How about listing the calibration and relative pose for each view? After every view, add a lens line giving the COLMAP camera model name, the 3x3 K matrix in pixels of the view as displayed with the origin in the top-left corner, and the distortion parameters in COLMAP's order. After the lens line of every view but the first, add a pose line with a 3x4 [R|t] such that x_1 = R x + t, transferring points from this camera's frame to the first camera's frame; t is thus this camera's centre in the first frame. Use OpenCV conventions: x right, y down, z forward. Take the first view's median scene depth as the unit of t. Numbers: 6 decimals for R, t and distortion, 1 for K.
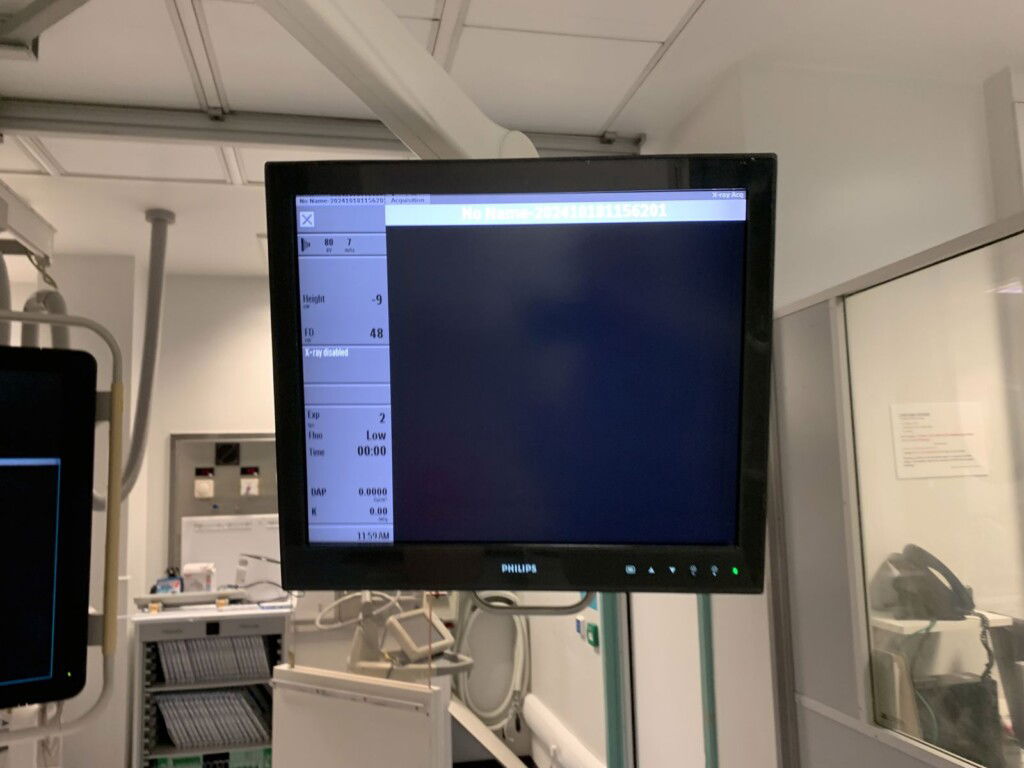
lens RADIAL K [[791.0, 0, 493.7], [0, 791.0, 396.3], [0, 0, 1]] dist [0.014609, -0.000044]
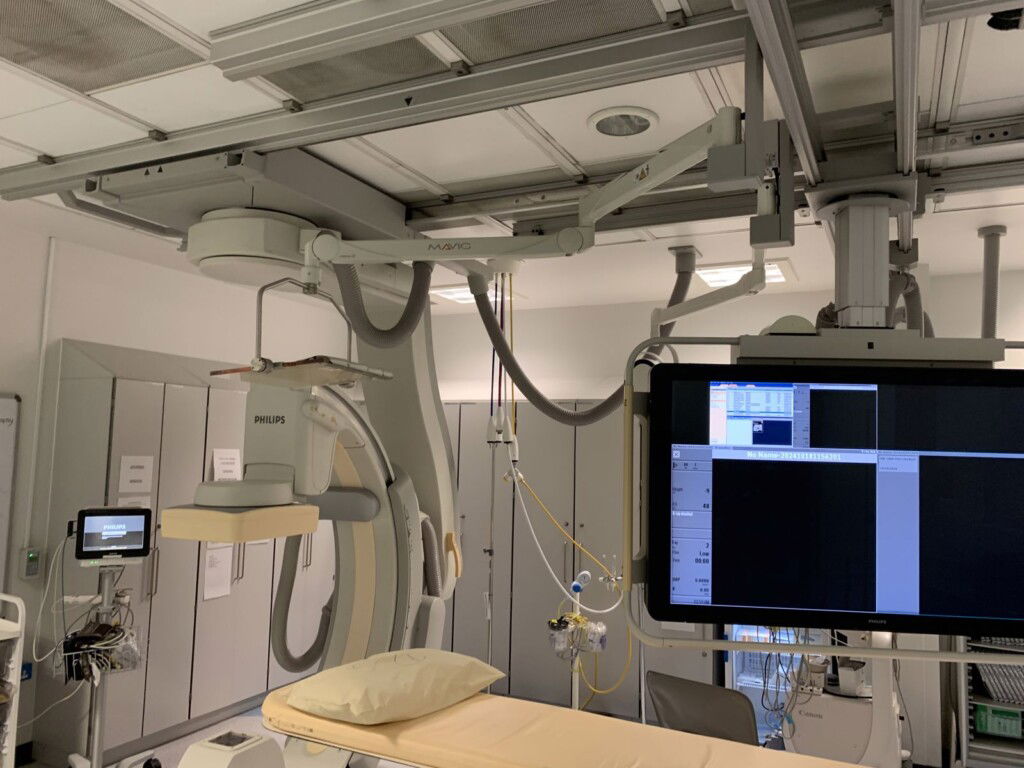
lens RADIAL K [[781.2, 0, 499.0], [0, 781.2, 380.7], [0, 0, 1]] dist [0.029332, -0.025762]
pose [[0.784263, -0.005404, -0.620405, -0.255150], [0.019106, 0.999698, 0.015444, -0.041026], [0.620135, -0.023965, 0.784129, -0.301544]]
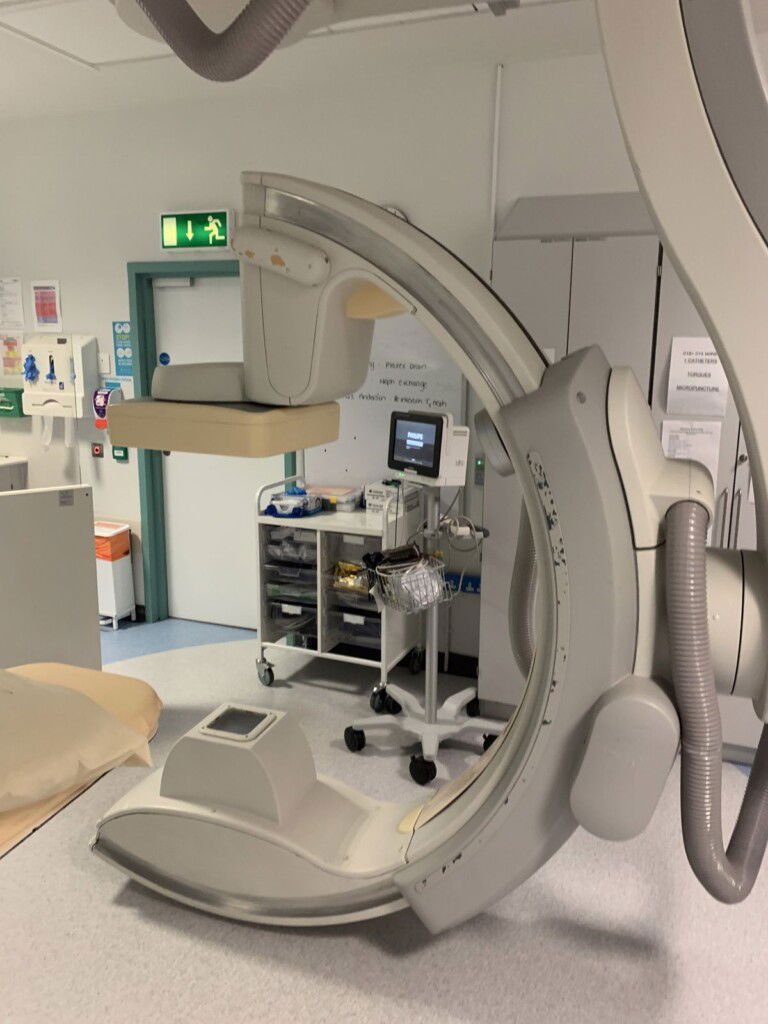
lens RADIAL K [[774.4, 0, 401.6], [0, 774.4, 490.7], [0, 0, 1]] dist [0.055149, -0.066715]
pose [[-0.575329, 0.176023, -0.798757, -0.627123], [0.096656, 0.984357, 0.147305, 0.095393], [0.812191, 0.007544, -0.583343, 0.677891]]
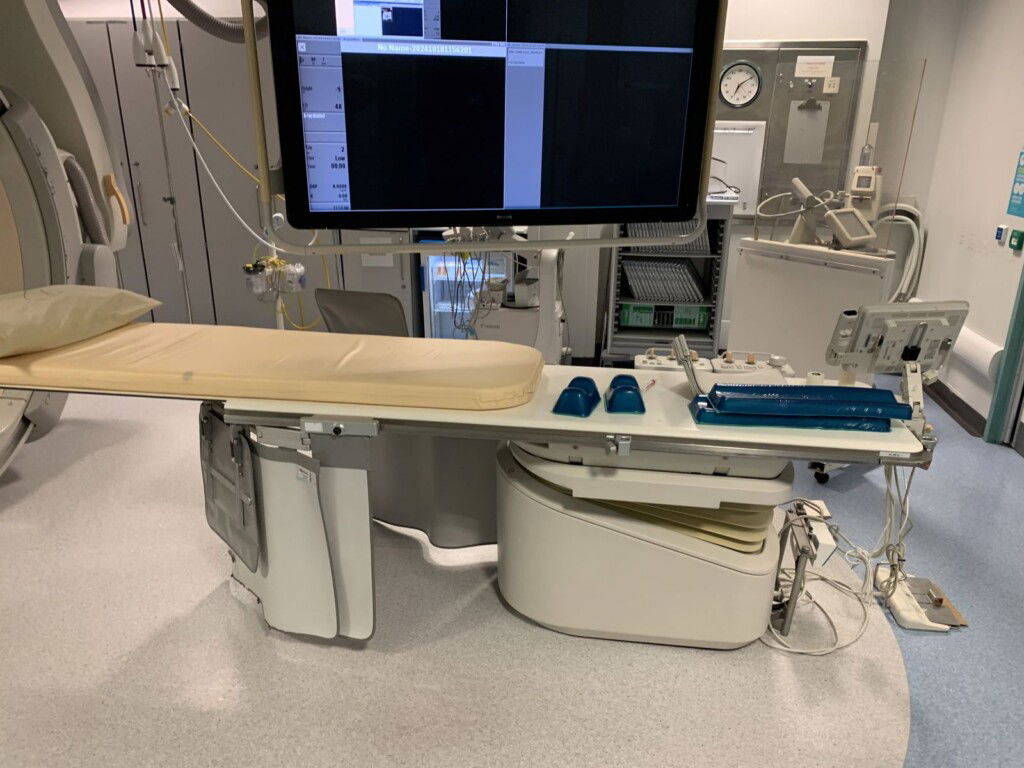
lens RADIAL K [[782.2, 0, 517.1], [0, 782.2, 401.4], [0, 0, 1]] dist [0.058278, -0.081093]
pose [[0.943147, 0.147102, -0.298051, -0.167824], [-0.000370, 0.897194, 0.441636, 0.011740], [0.332375, -0.416418, 0.846241, -0.264245]]
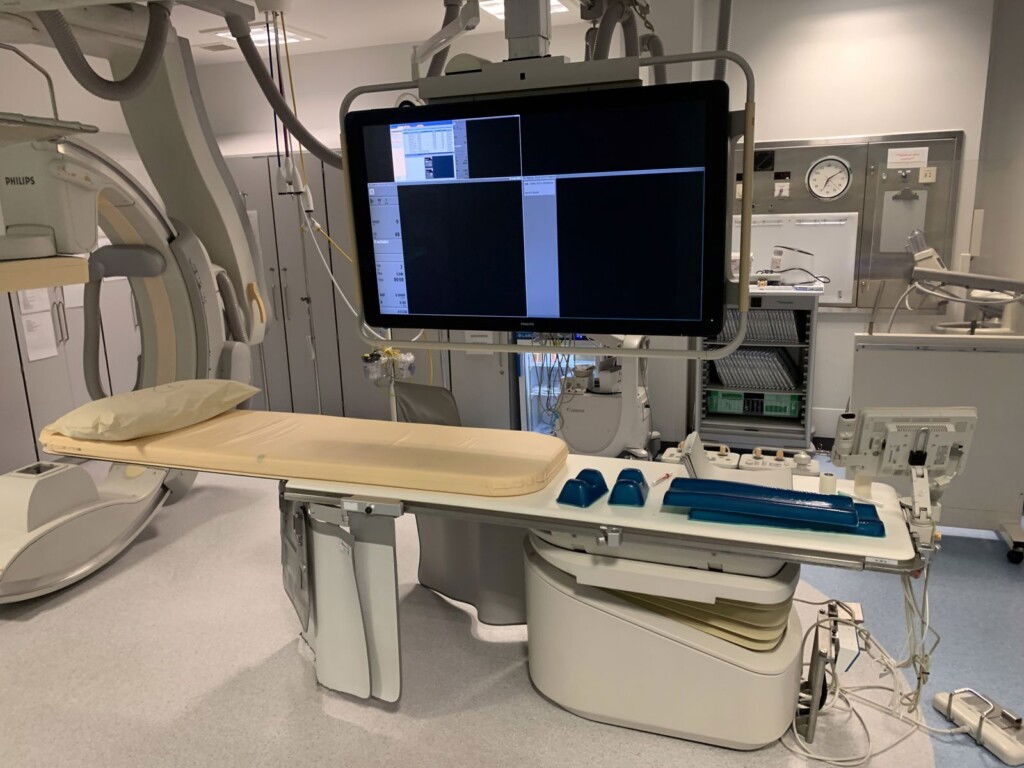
lens RADIAL K [[781.2, 0, 499.0], [0, 781.2, 380.7], [0, 0, 1]] dist [0.029332, -0.025762]
pose [[0.848268, 0.117166, -0.516443, -0.035381], [0.067056, 0.943603, 0.324218, -0.026872], [0.525305, -0.309654, 0.792571, -0.263446]]
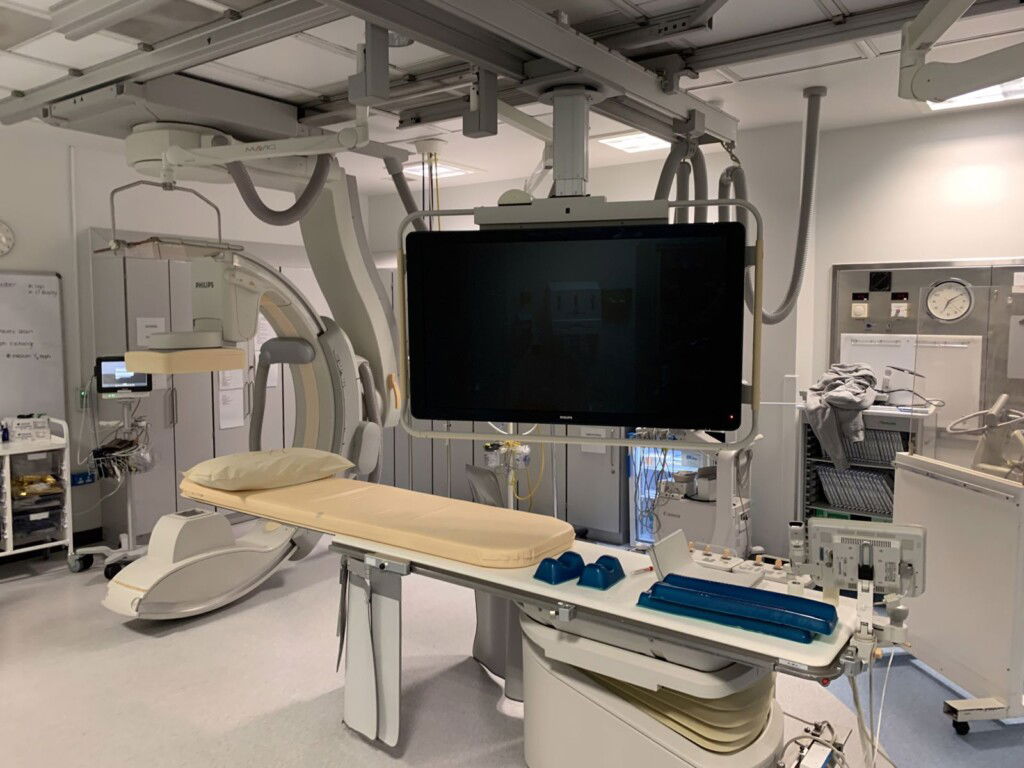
lens RADIAL K [[782.8, 0, 509.6], [0, 782.8, 367.9], [0, 0, 1]] dist [0.015821, -0.004448]
pose [[0.672685, 0.078192, -0.735786, 0.185059], [0.061923, 0.984963, 0.161285, -0.026118], [0.737333, -0.154056, 0.657728, -0.216058]]
